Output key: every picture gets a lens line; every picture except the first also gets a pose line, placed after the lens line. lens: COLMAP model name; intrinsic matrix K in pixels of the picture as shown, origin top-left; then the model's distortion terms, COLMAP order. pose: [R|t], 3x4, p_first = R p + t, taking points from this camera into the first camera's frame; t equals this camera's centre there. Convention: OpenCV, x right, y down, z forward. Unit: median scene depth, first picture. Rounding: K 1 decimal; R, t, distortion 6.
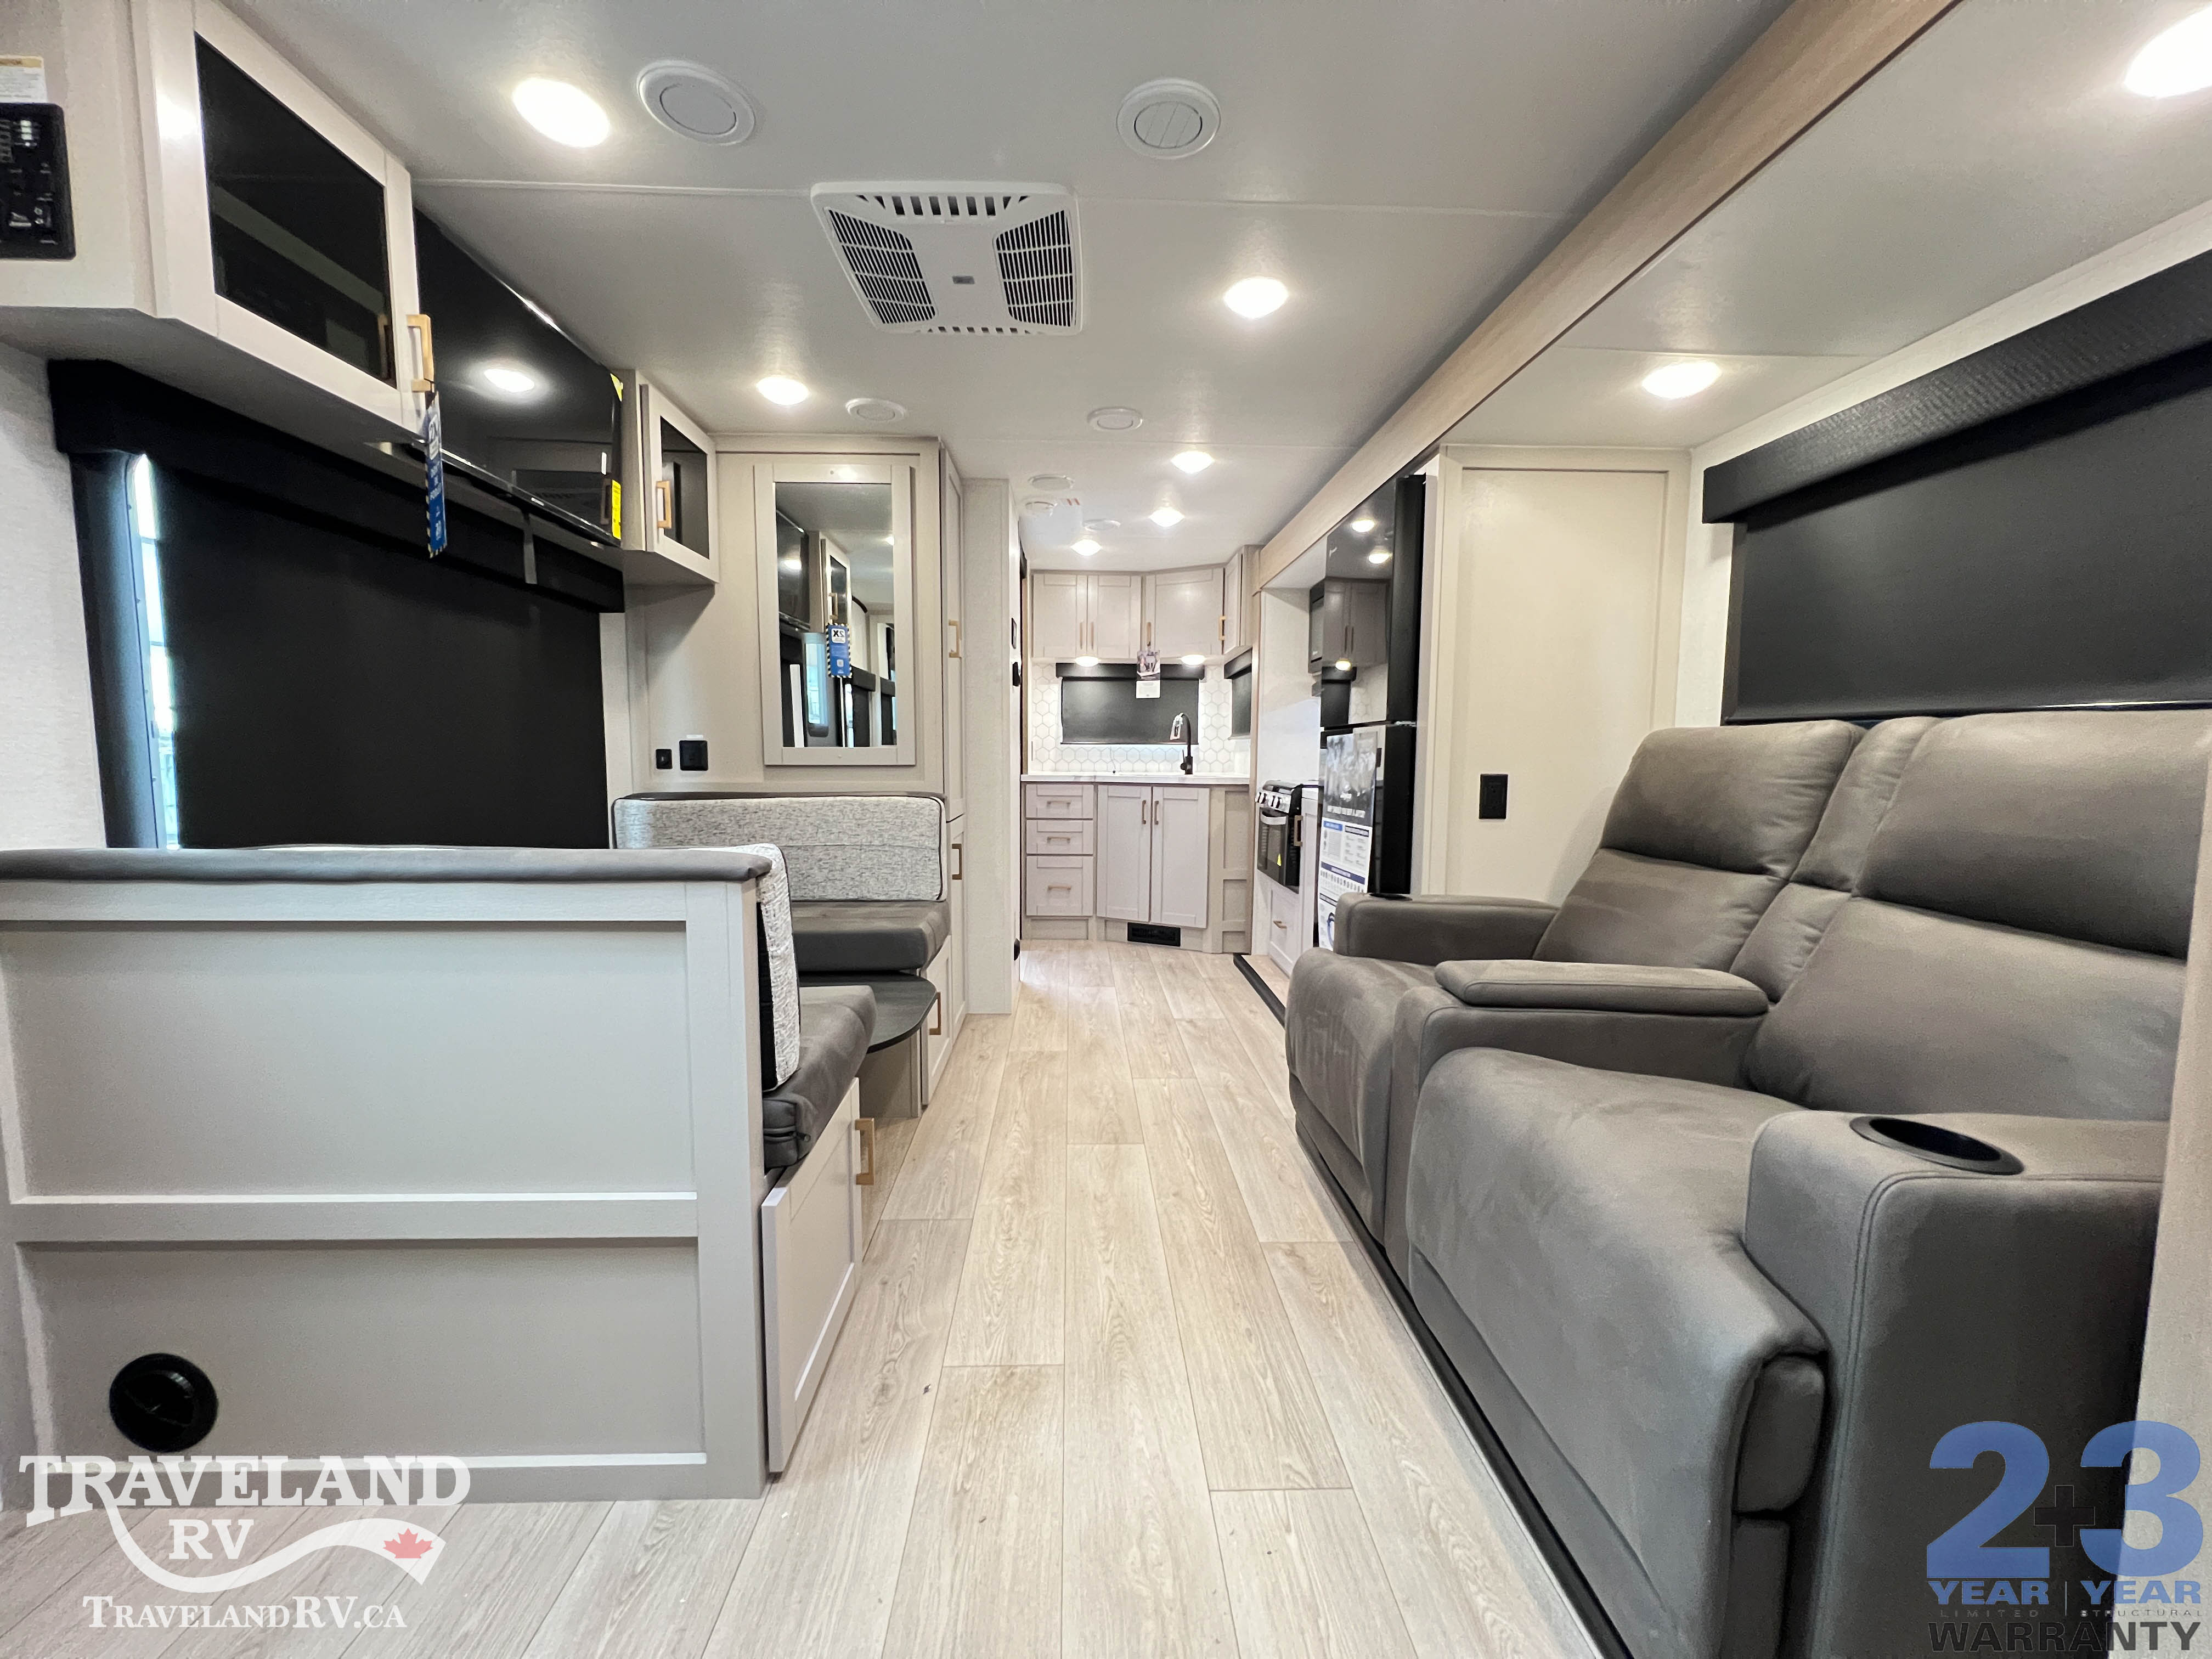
lens RADIAL K [[879.3, 0, 1100.2], [0, 879.3, 826.3], [0, 0, 1]] dist [-0.000140, 0.000249]
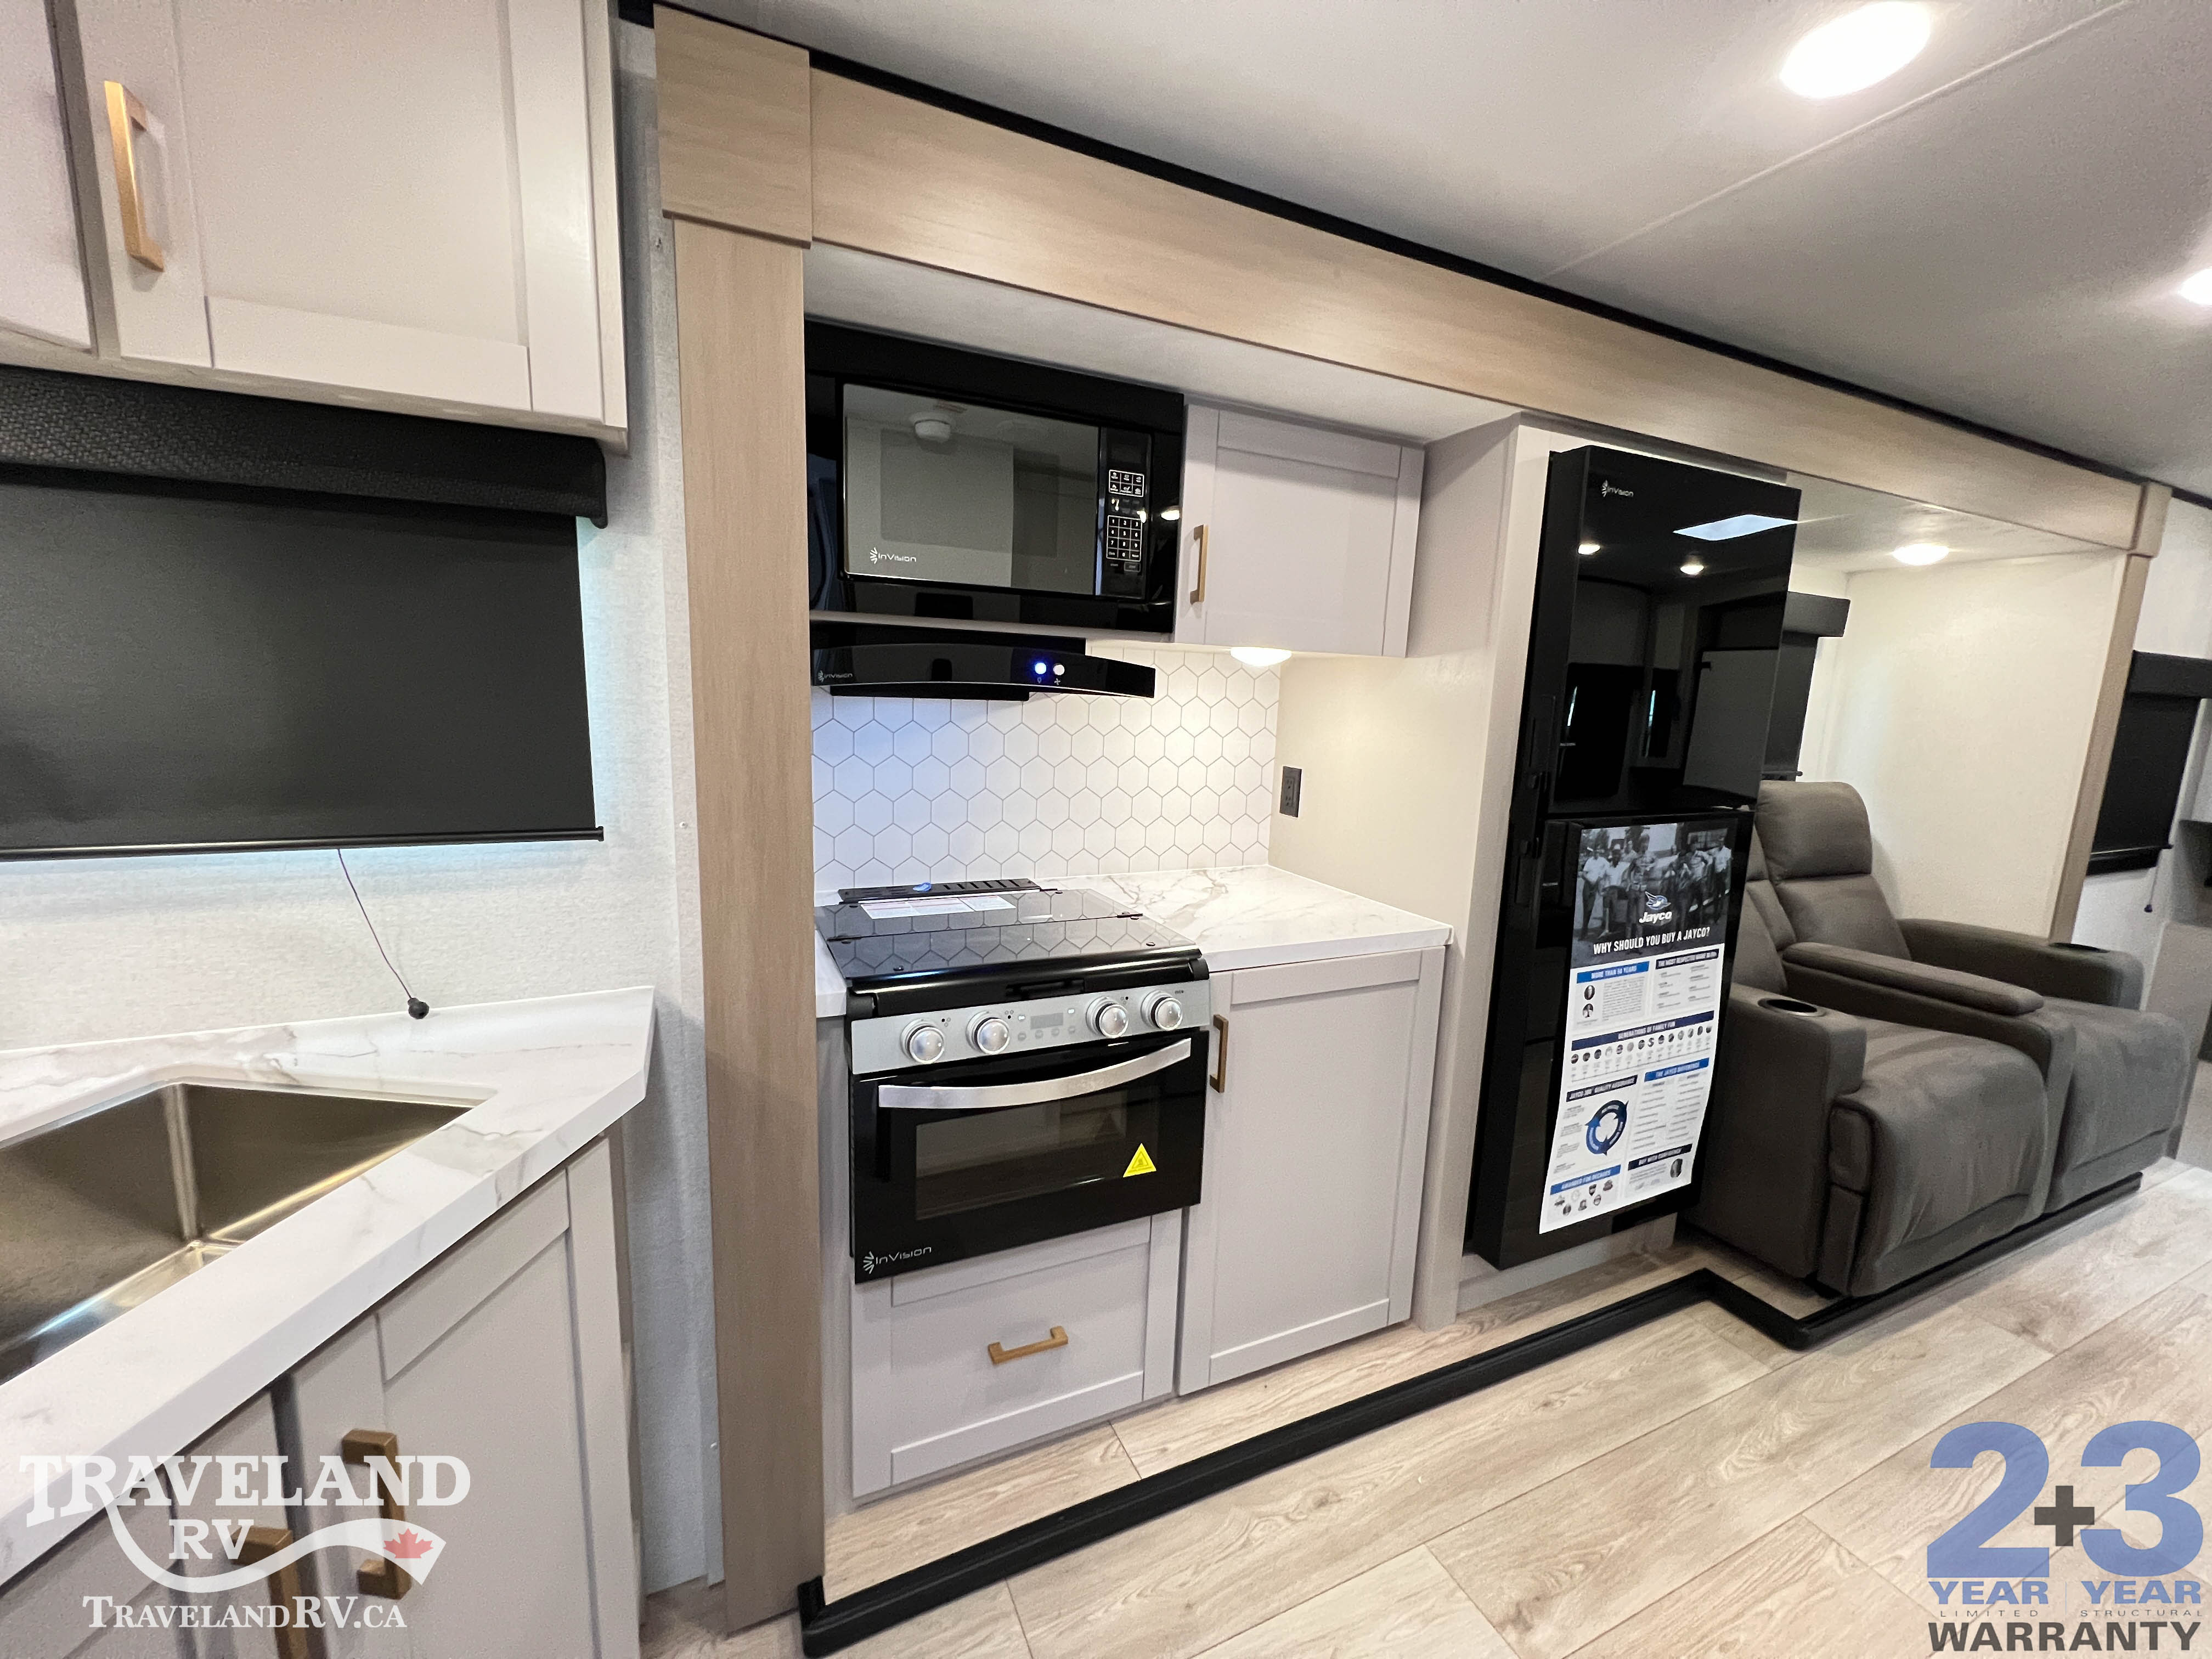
lens RADIAL K [[879.3, 0, 1101.5], [0, 879.3, 828.8], [0, 0, 1]] dist [-0.000140, 0.000249]
pose [[-0.385332, -0.165973, 0.907729, -0.146325], [0.039861, 0.979780, 0.196068, -0.246178], [-0.921916, 0.111734, -0.370925, 1.630805]]
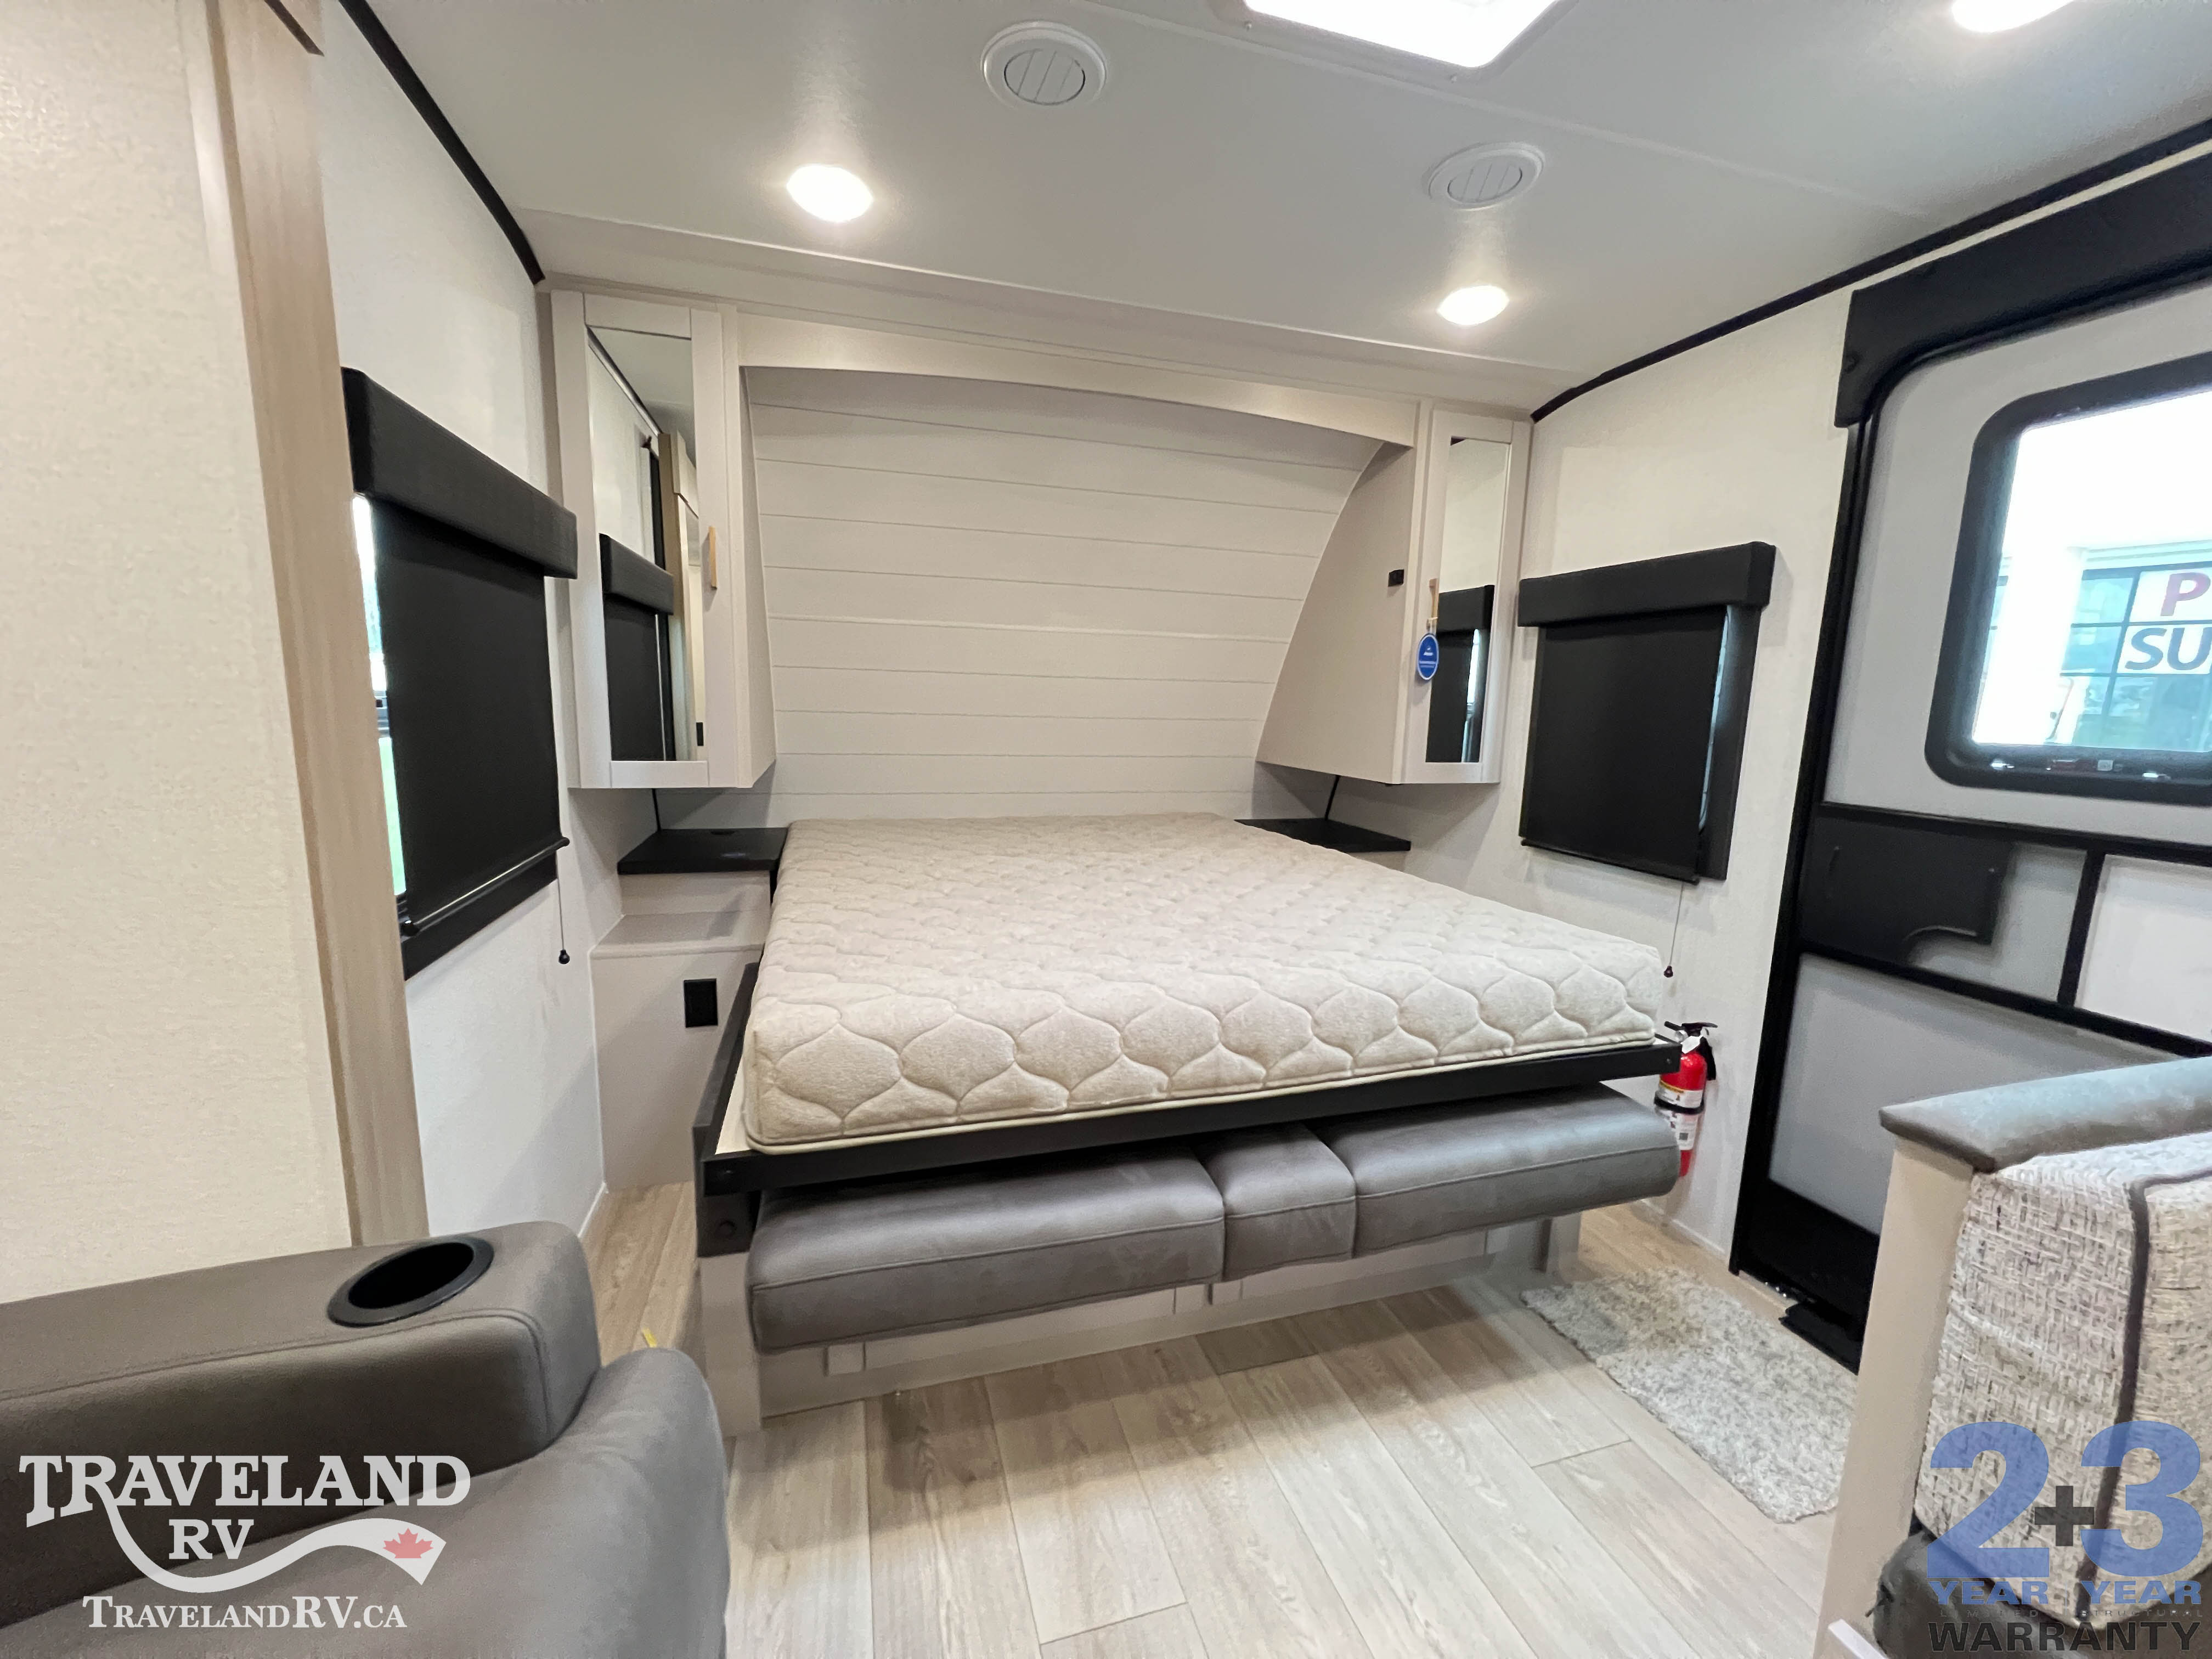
lens RADIAL K [[879.3, 0, 1101.4], [0, 879.3, 825.0], [0, 0, 1]] dist [-0.000140, 0.000249]
pose [[-0.967577, 0.008499, -0.252433, 0.139569], [-0.050155, 0.973066, 0.225005, -0.118537], [0.247547, 0.230371, -0.941090, 0.614785]]
